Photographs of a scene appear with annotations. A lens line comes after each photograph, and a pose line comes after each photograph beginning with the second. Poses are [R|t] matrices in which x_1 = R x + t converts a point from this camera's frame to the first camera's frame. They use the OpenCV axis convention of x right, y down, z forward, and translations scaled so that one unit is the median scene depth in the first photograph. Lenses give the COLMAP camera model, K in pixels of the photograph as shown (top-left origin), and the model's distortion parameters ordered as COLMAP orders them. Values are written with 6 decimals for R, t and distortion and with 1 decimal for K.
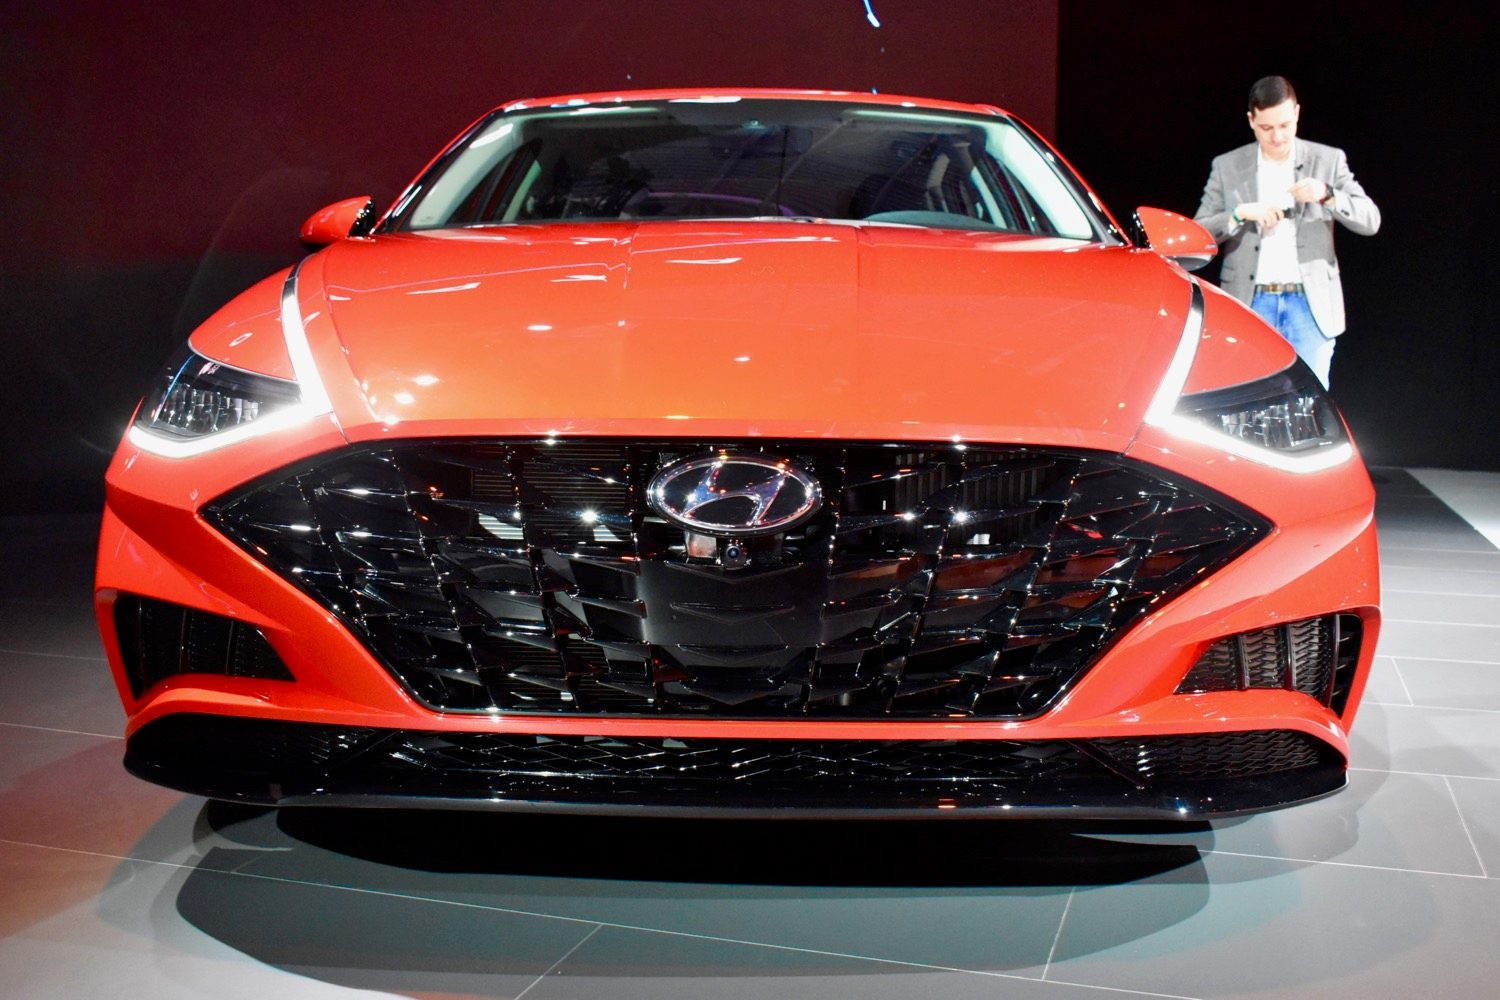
lens RADIAL K [[1608.4, 0, 750.0], [0, 1608.4, 500.0], [0, 0, 1]] dist [-0.008679, -0.005093]
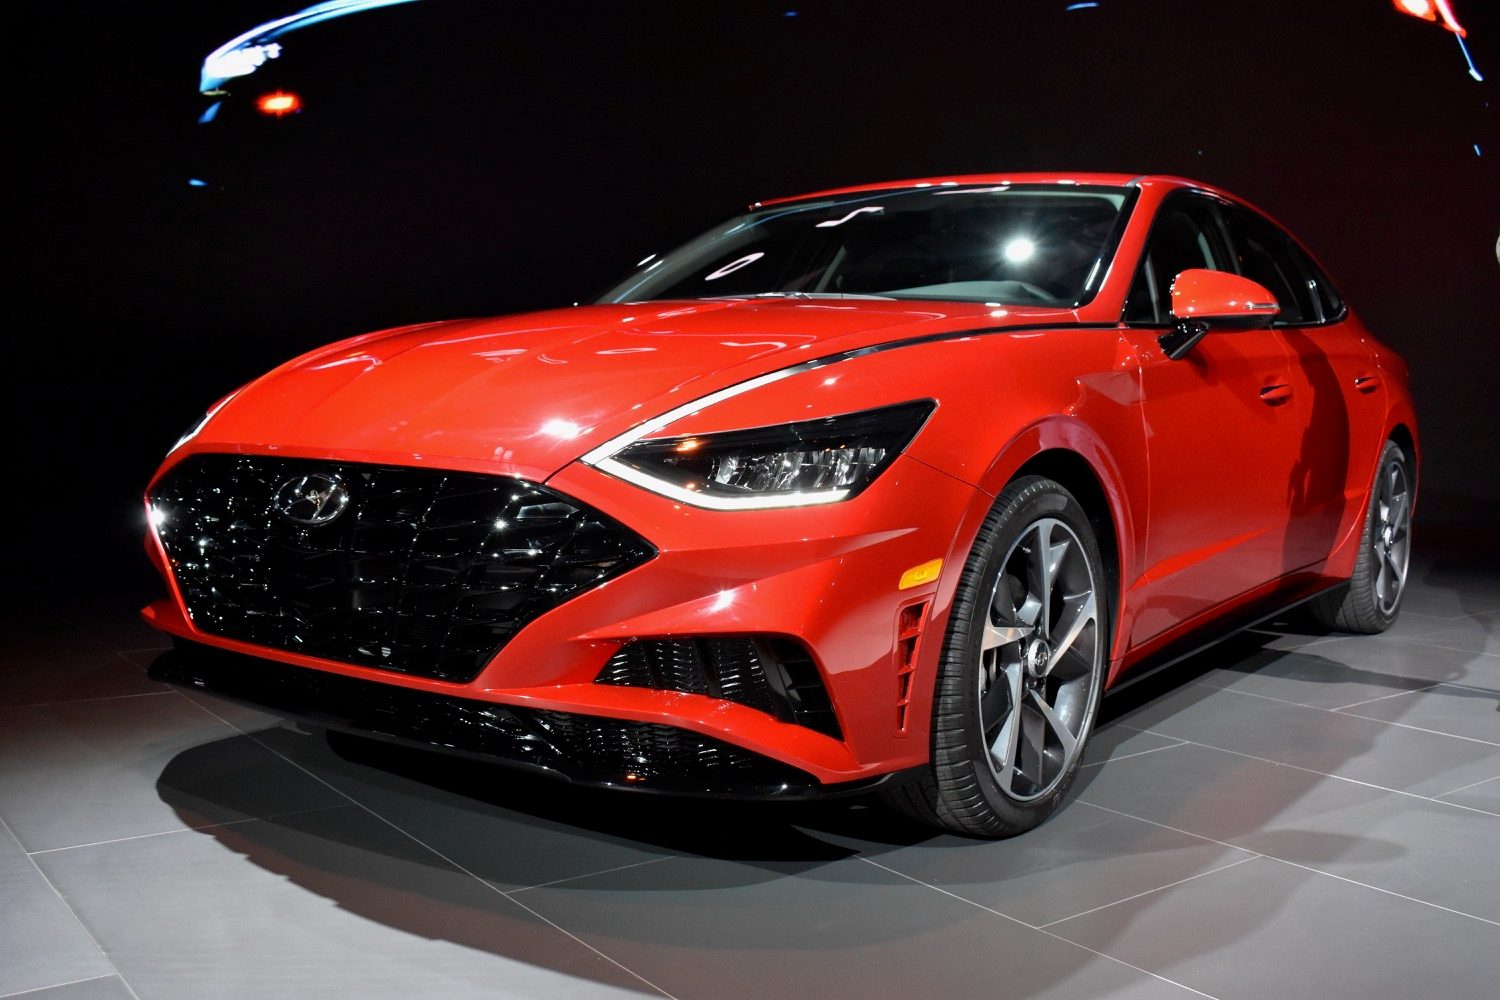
lens RADIAL K [[1485.2, 0, 750.0], [0, 1485.2, 500.0], [0, 0, 1]] dist [-0.064993, 0.002186]
pose [[0.806341, 0.055196, -0.588869, 0.896853], [-0.071198, 0.997454, -0.003999, -0.020588], [0.587149, 0.045151, 0.808218, 0.131068]]
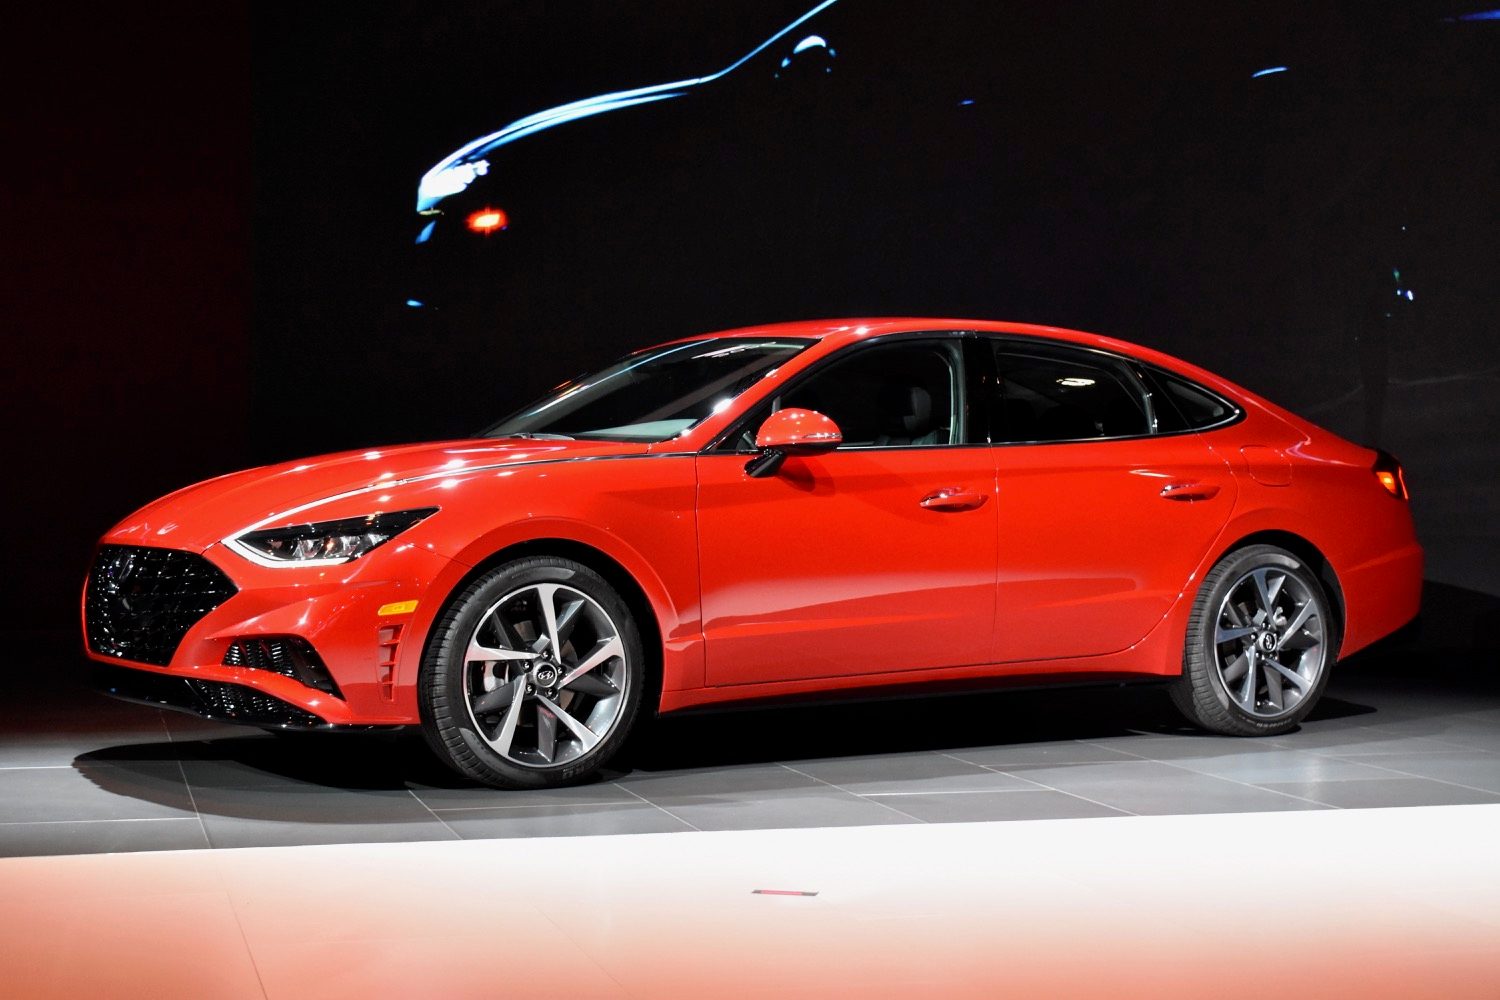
lens RADIAL K [[2380.1, 0, 750.0], [0, 2380.1, 500.0], [0, 0, 1]] dist [0.010273, -0.038086]
pose [[0.536607, -0.001952, -0.843830, 2.974930], [-0.085233, 0.994758, -0.056503, 0.014674], [0.839516, 0.102243, 0.533628, -0.137252]]
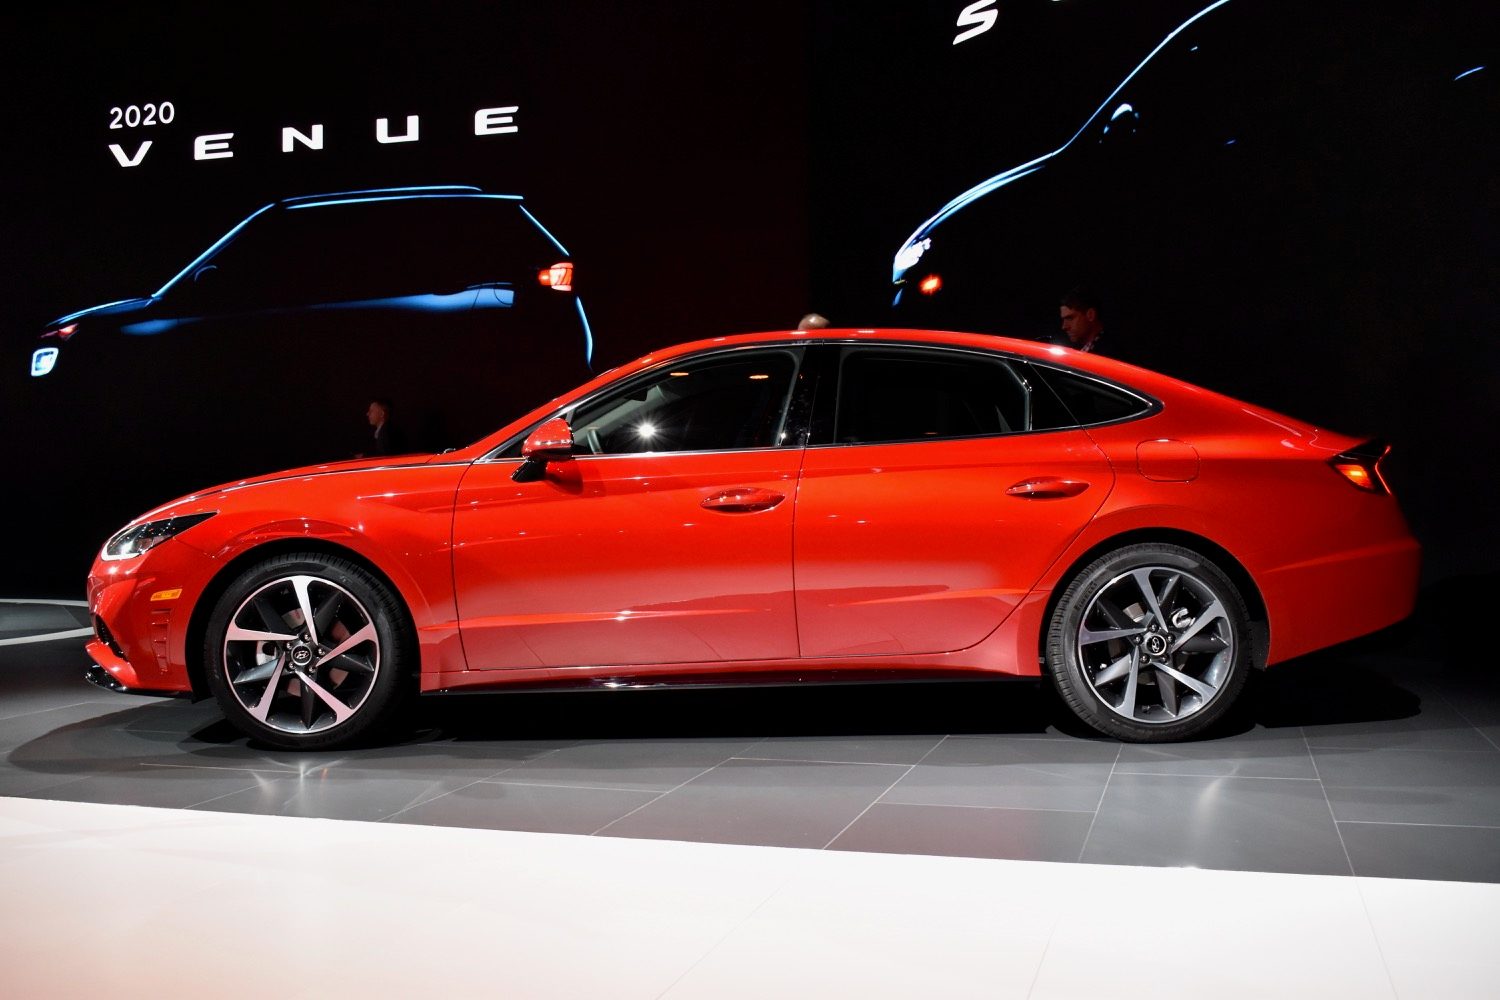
lens RADIAL K [[1532.1, 0, 748.4], [0, 1532.1, 524.4], [0, 0, 1]] dist [-0.065829, -0.011044]
pose [[0.000976, 0.011384, -0.999935, 2.559714], [-0.092613, 0.995639, 0.011244, -0.183175], [0.995702, 0.092596, 0.002026, 1.830238]]
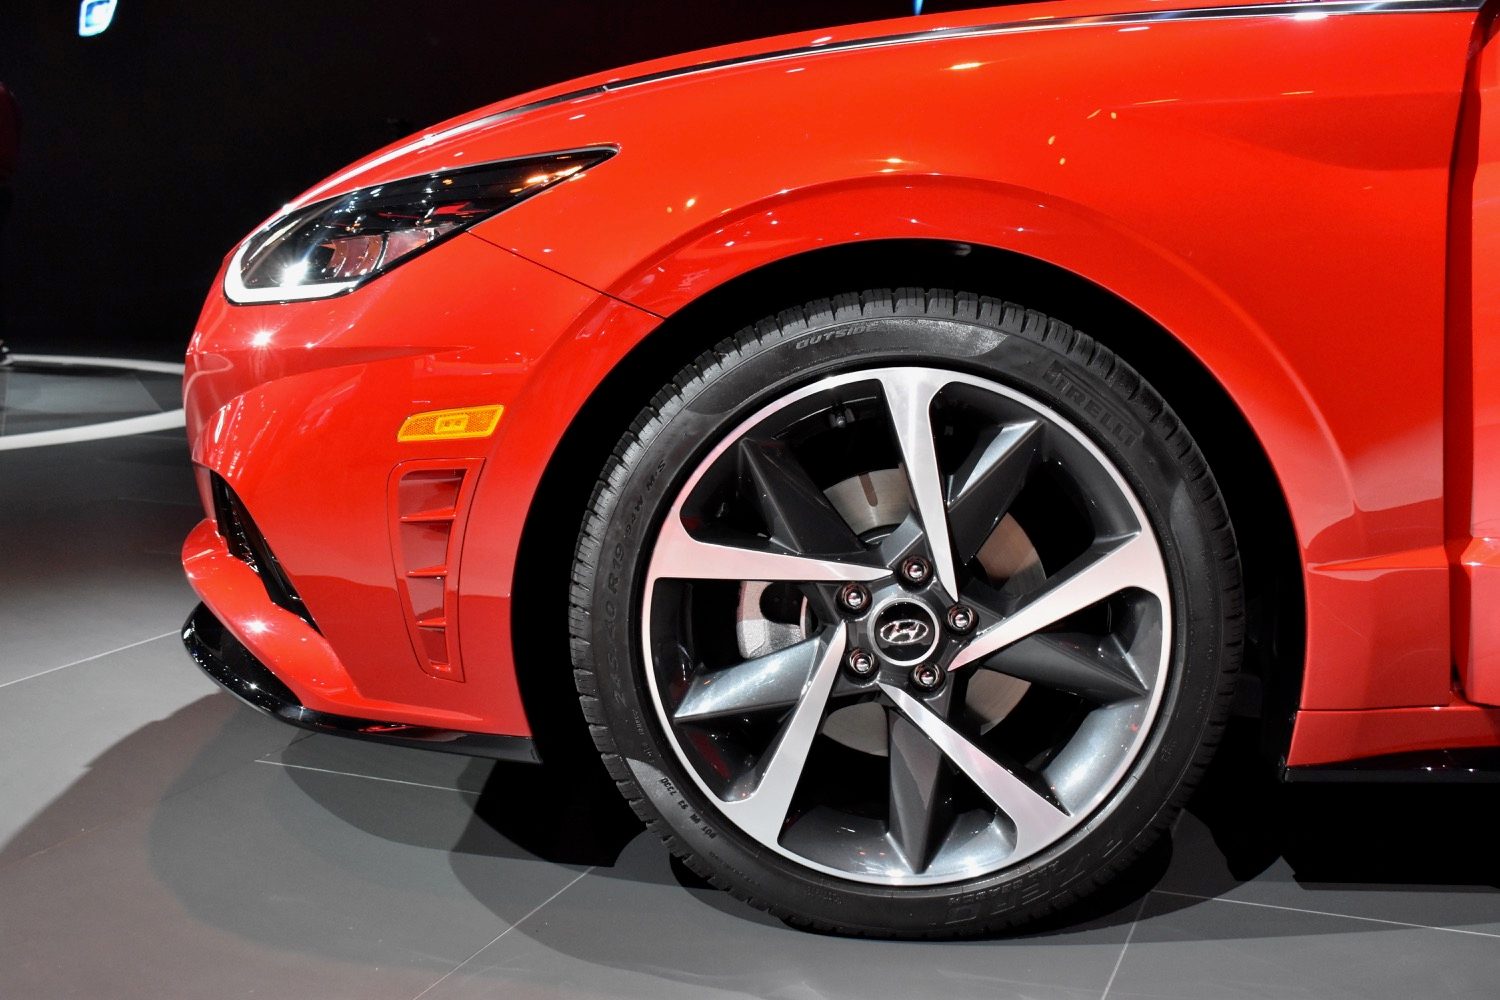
lens RADIAL K [[1729.7, 0, 750.0], [0, 1729.7, 500.0], [0, 0, 1]] dist [0.020741, 0.019099]
pose [[-0.089830, 0.141161, -0.985903, 1.121212], [-0.104010, 0.983162, 0.150245, -0.074201], [0.990511, 0.116041, -0.073635, 1.203679]]
